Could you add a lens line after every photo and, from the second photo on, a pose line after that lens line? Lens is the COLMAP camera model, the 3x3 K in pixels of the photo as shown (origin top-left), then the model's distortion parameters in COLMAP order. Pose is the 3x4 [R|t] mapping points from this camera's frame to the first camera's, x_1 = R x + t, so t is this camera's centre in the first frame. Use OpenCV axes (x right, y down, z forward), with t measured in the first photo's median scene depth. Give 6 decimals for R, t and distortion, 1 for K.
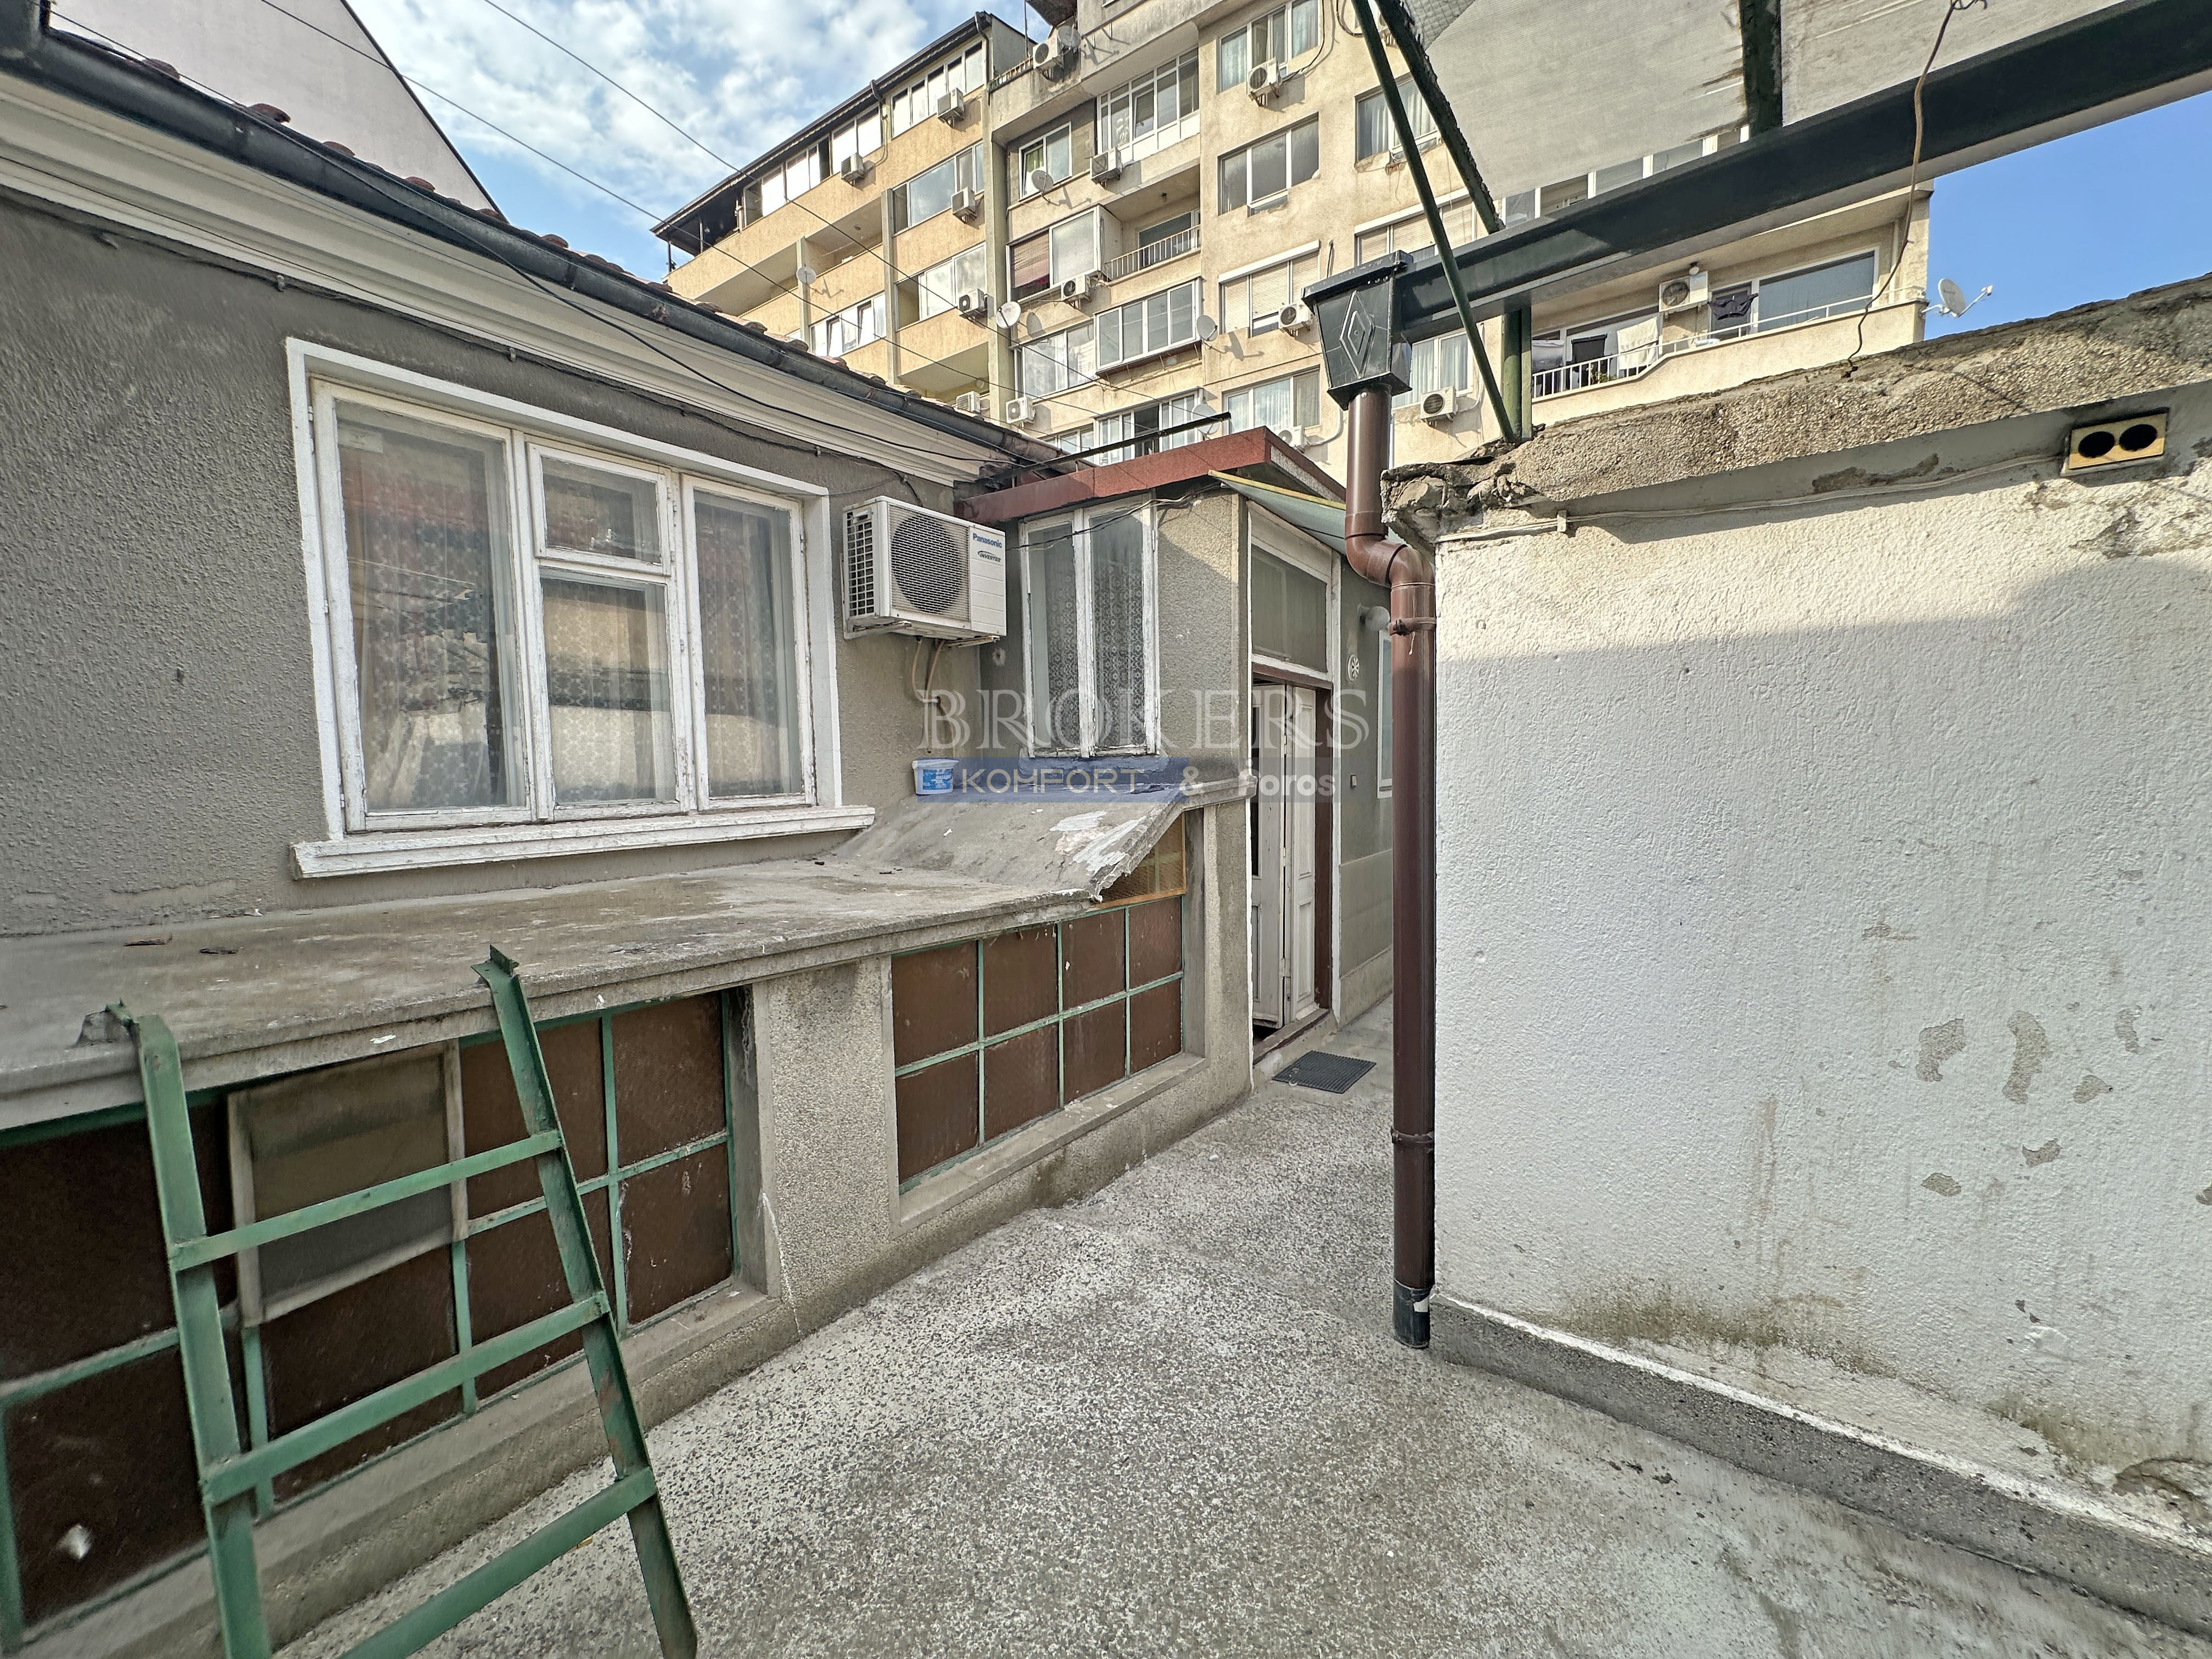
lens RADIAL K [[883.0, 0, 1100.9], [0, 883.0, 831.2], [0, 0, 1]] dist [-0.004051, 0.000786]
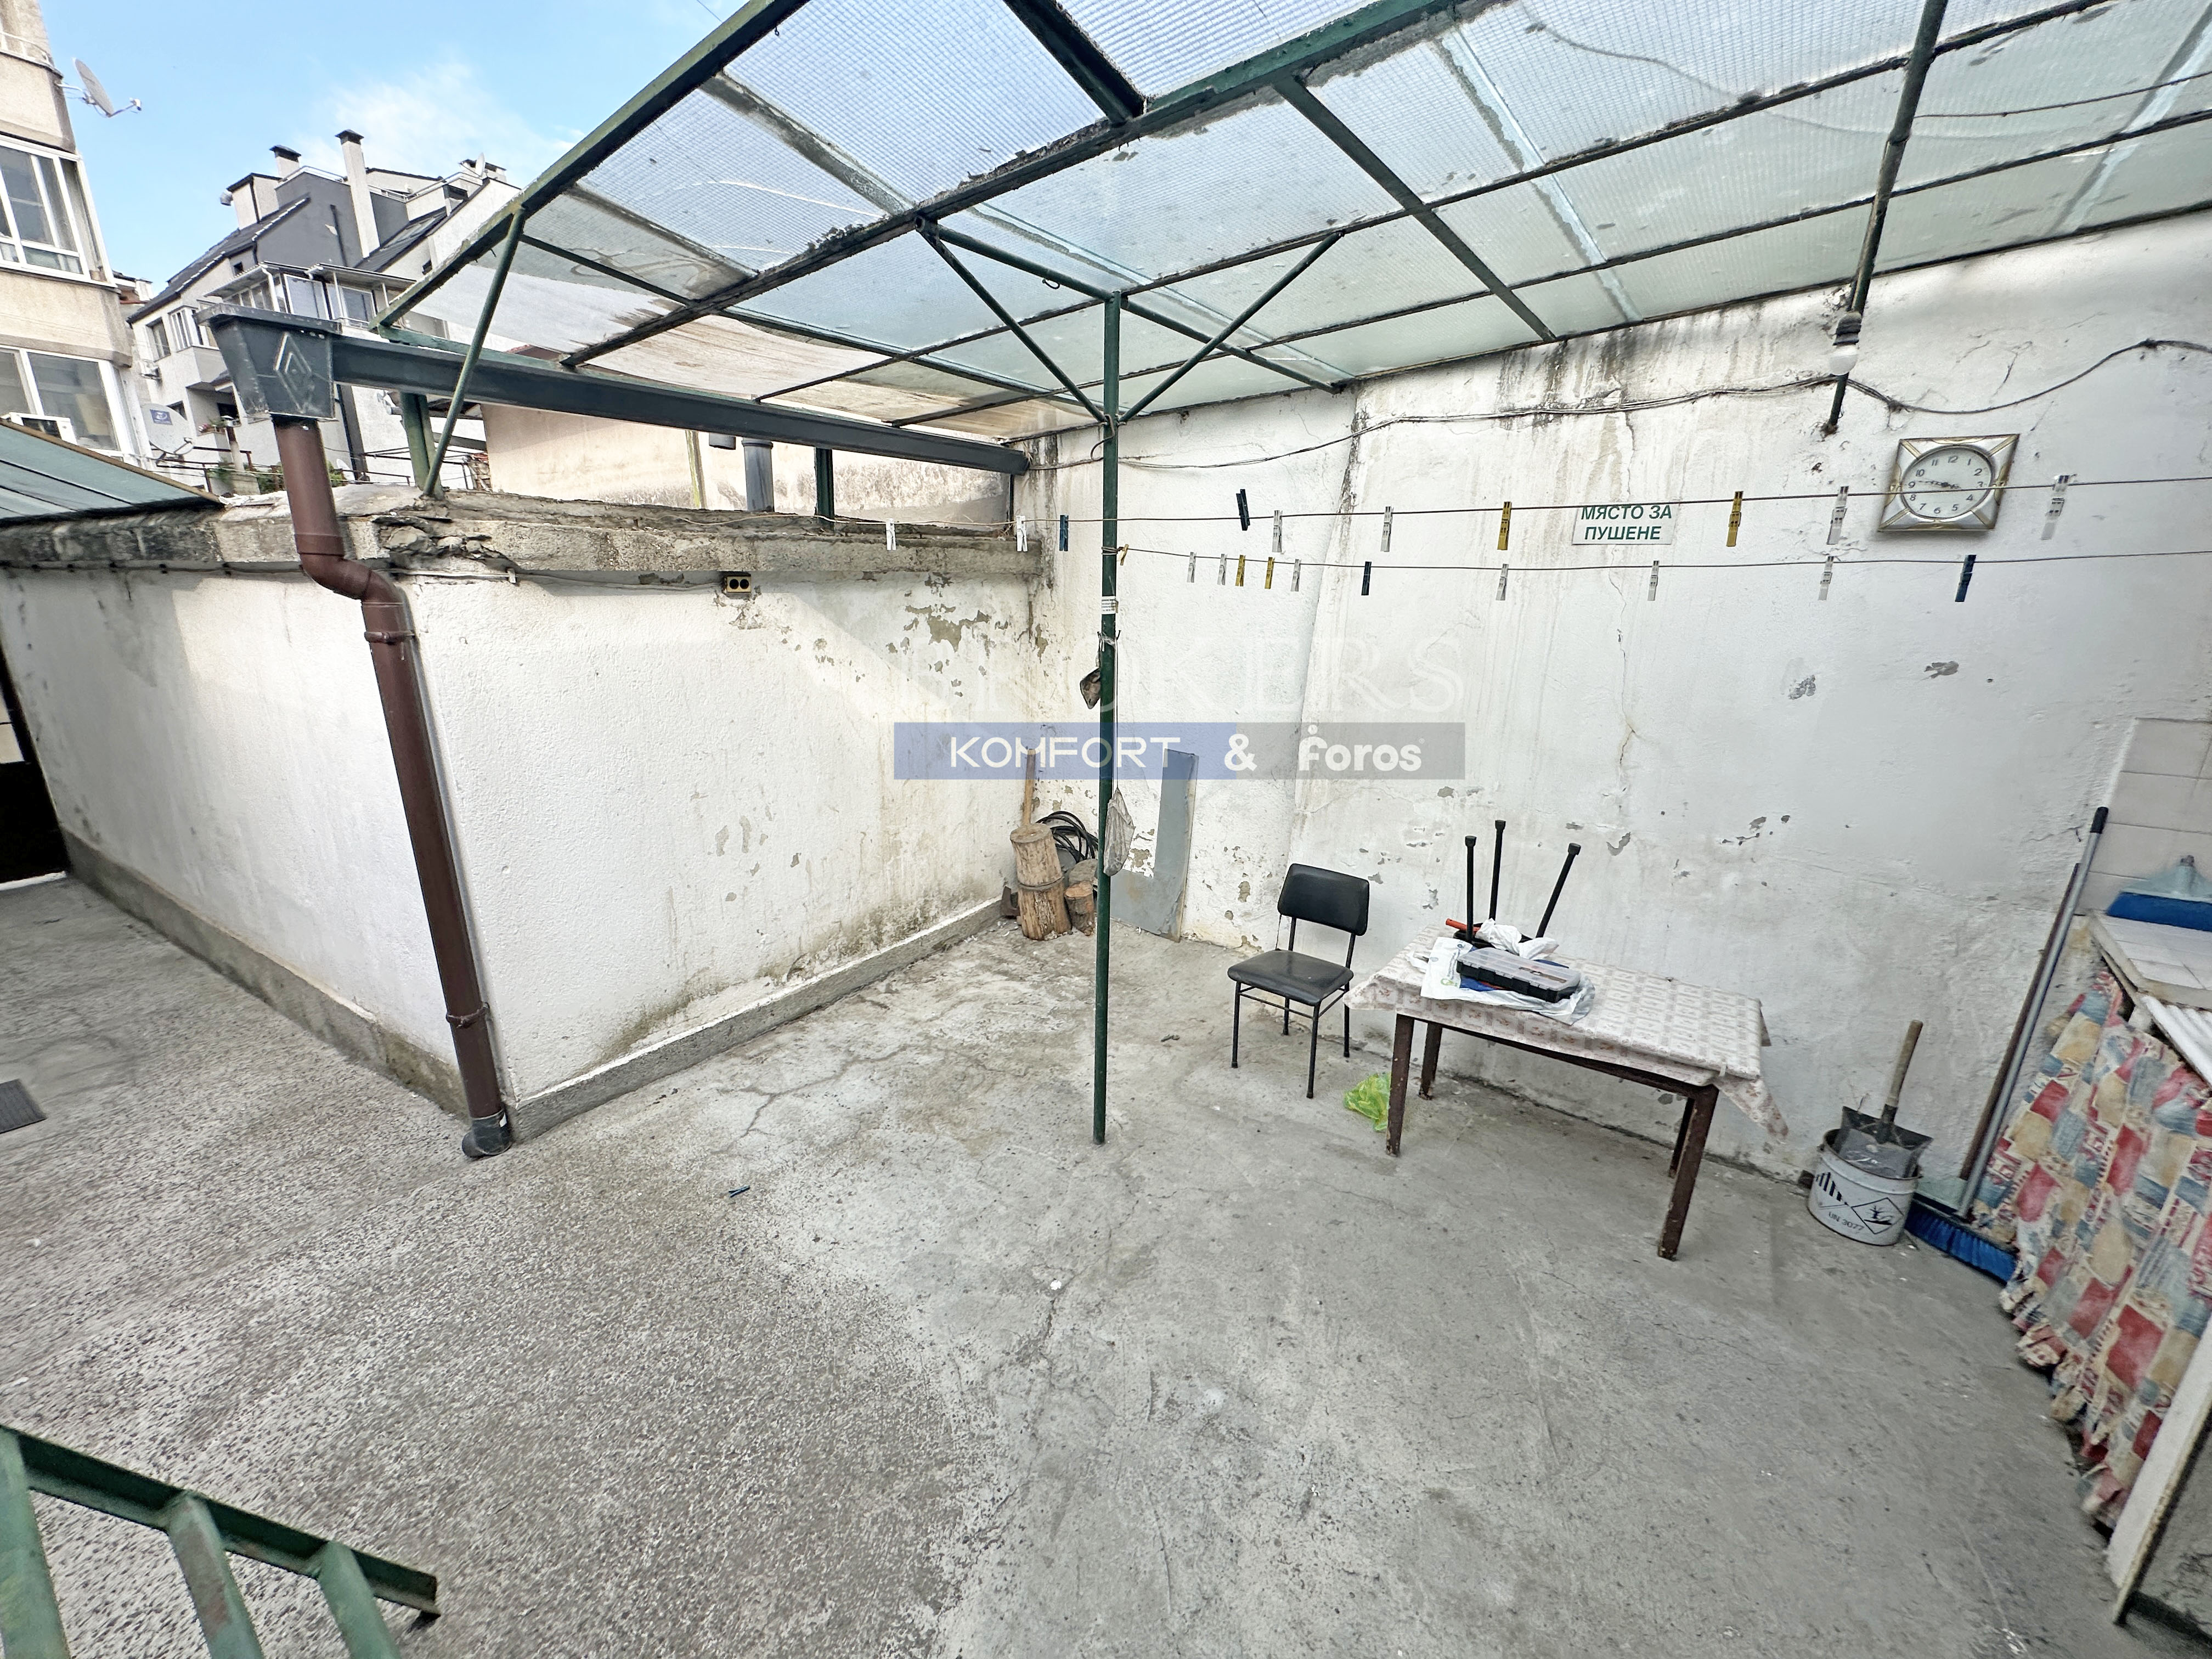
lens RADIAL K [[883.0, 0, 1100.4], [0, 883.0, 831.5], [0, 0, 1]] dist [-0.004051, 0.000786]
pose [[-0.015290, -0.256306, 0.966475, -0.737394], [0.059169, 0.964662, 0.256761, -0.177411], [-0.998131, 0.061111, 0.000416, 0.011870]]
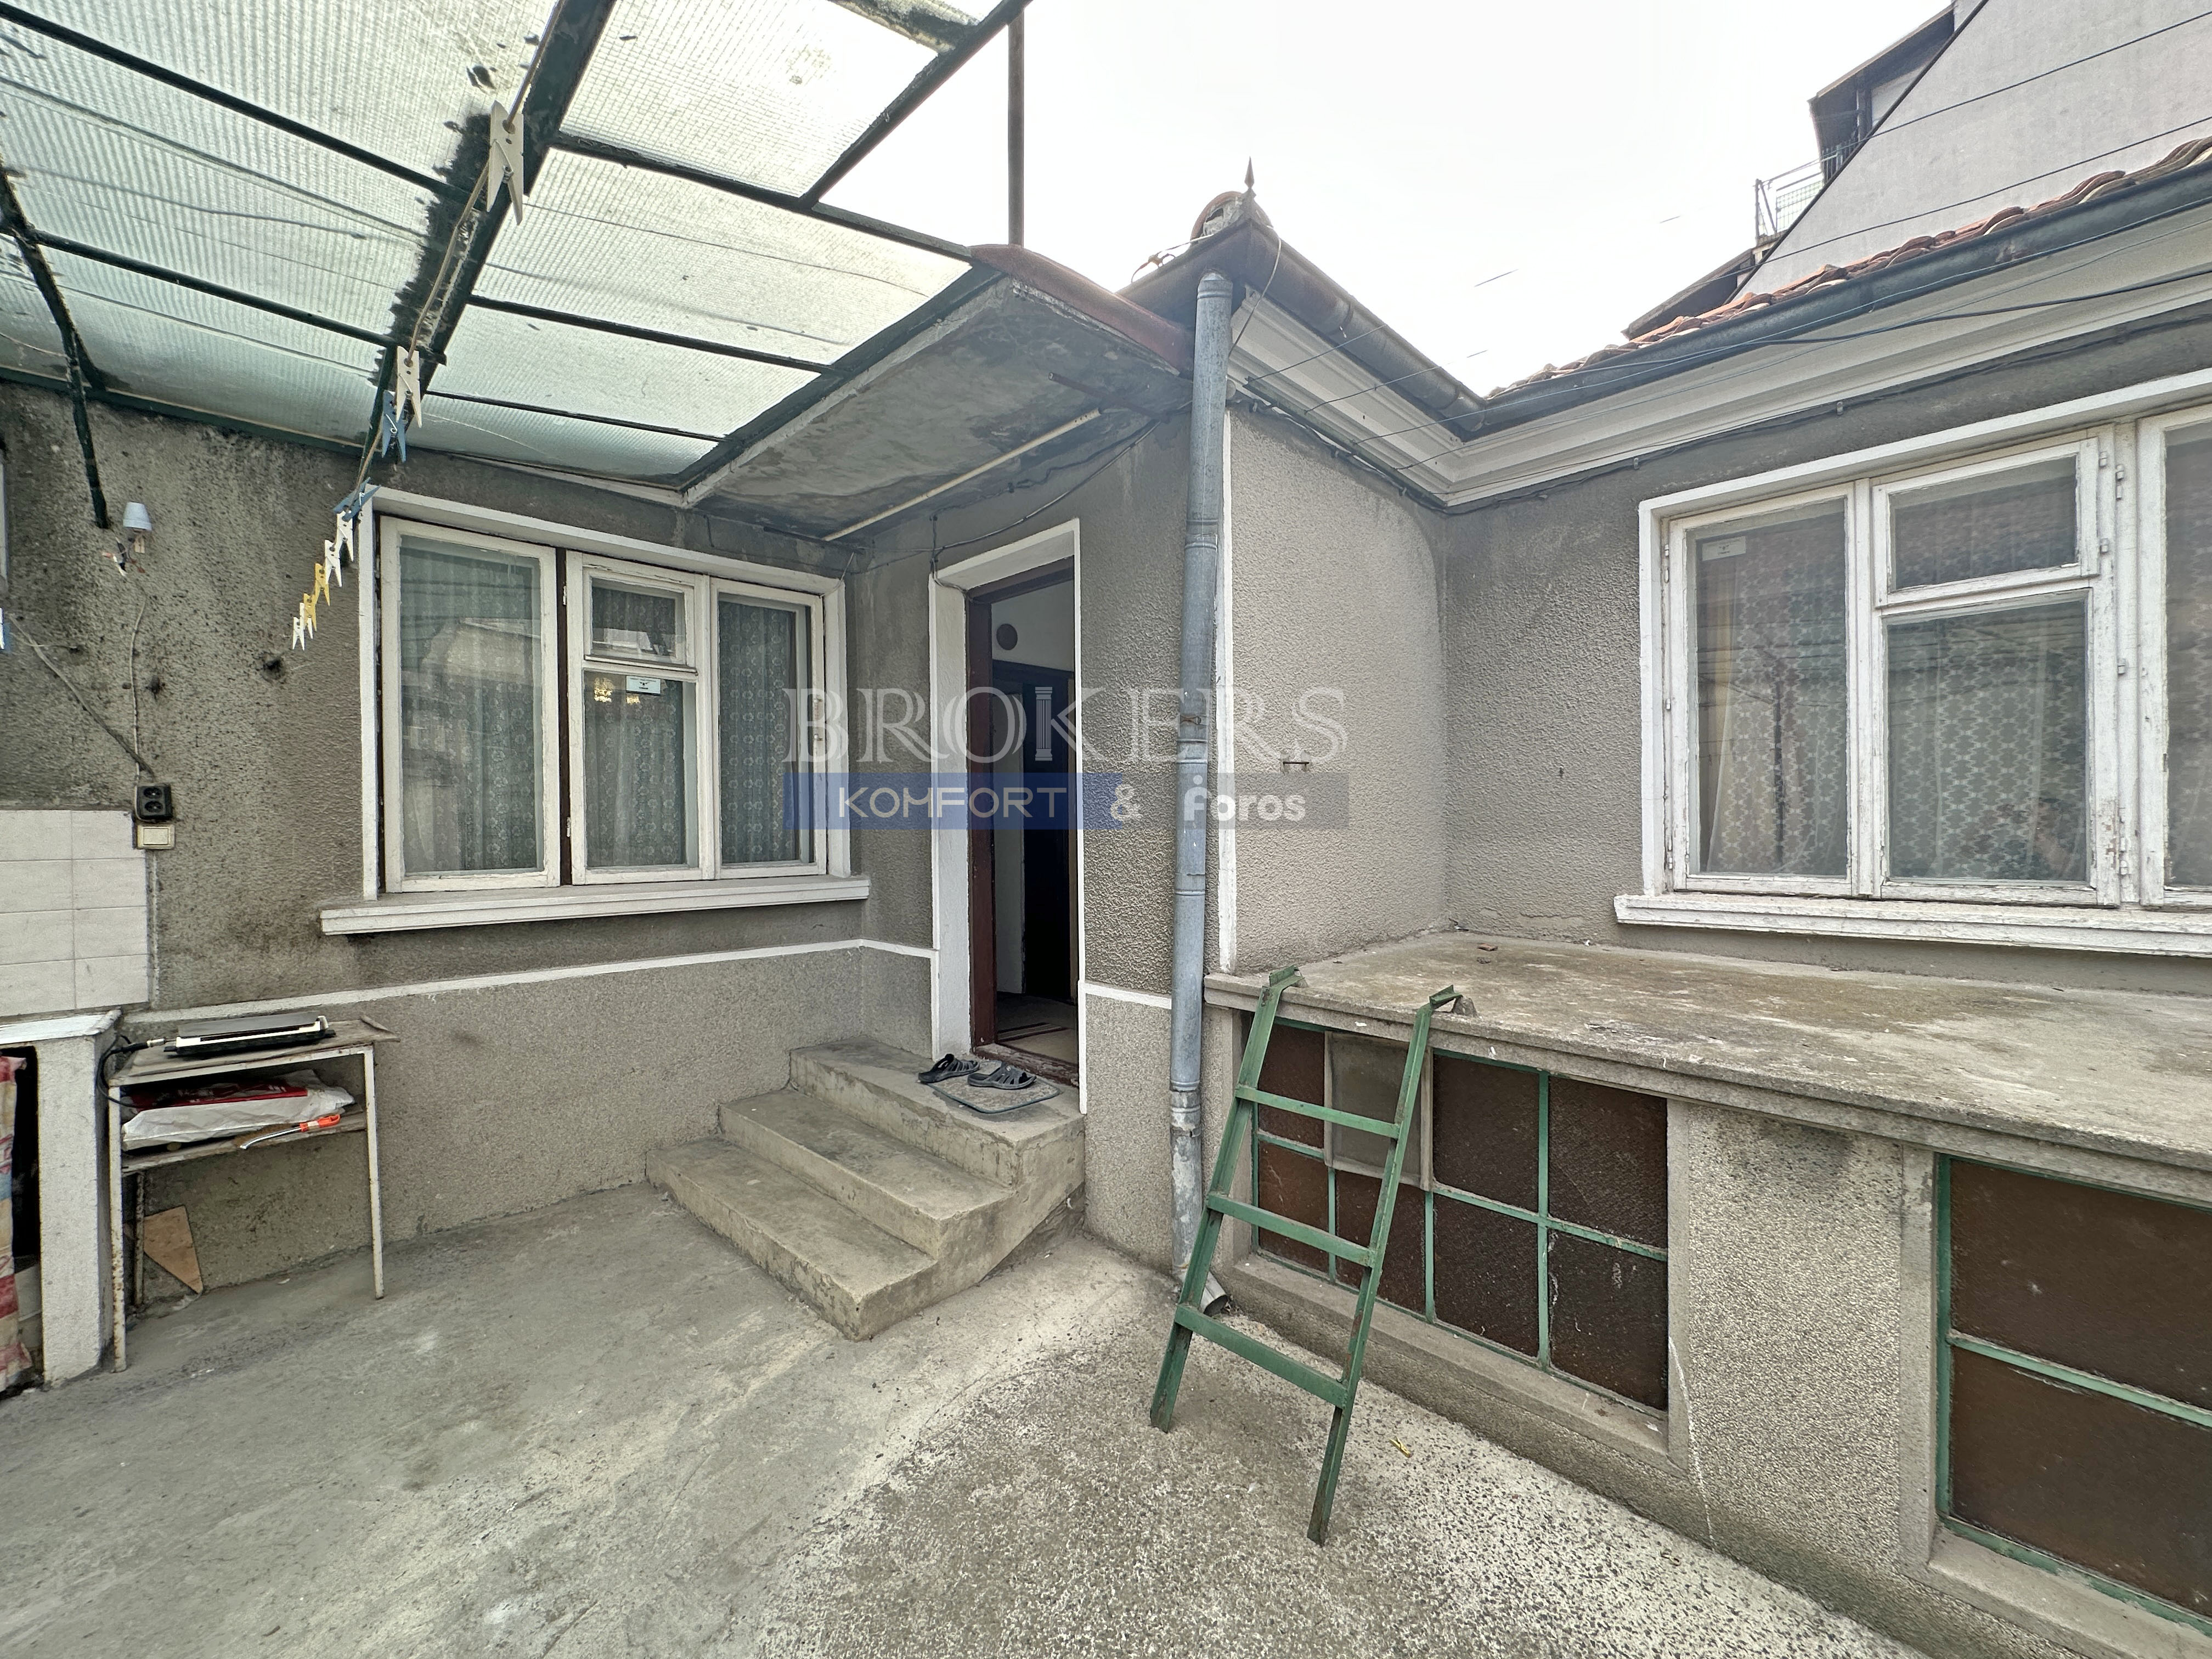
lens RADIAL K [[883.0, 0, 1103.4], [0, 883.0, 827.6], [0, 0, 1]] dist [-0.004051, 0.000786]
pose [[-0.149665, 0.023876, -0.988448, 0.464251], [-0.059170, 0.997700, 0.033058, -0.081030], [0.986965, 0.063434, -0.147908, 0.432171]]
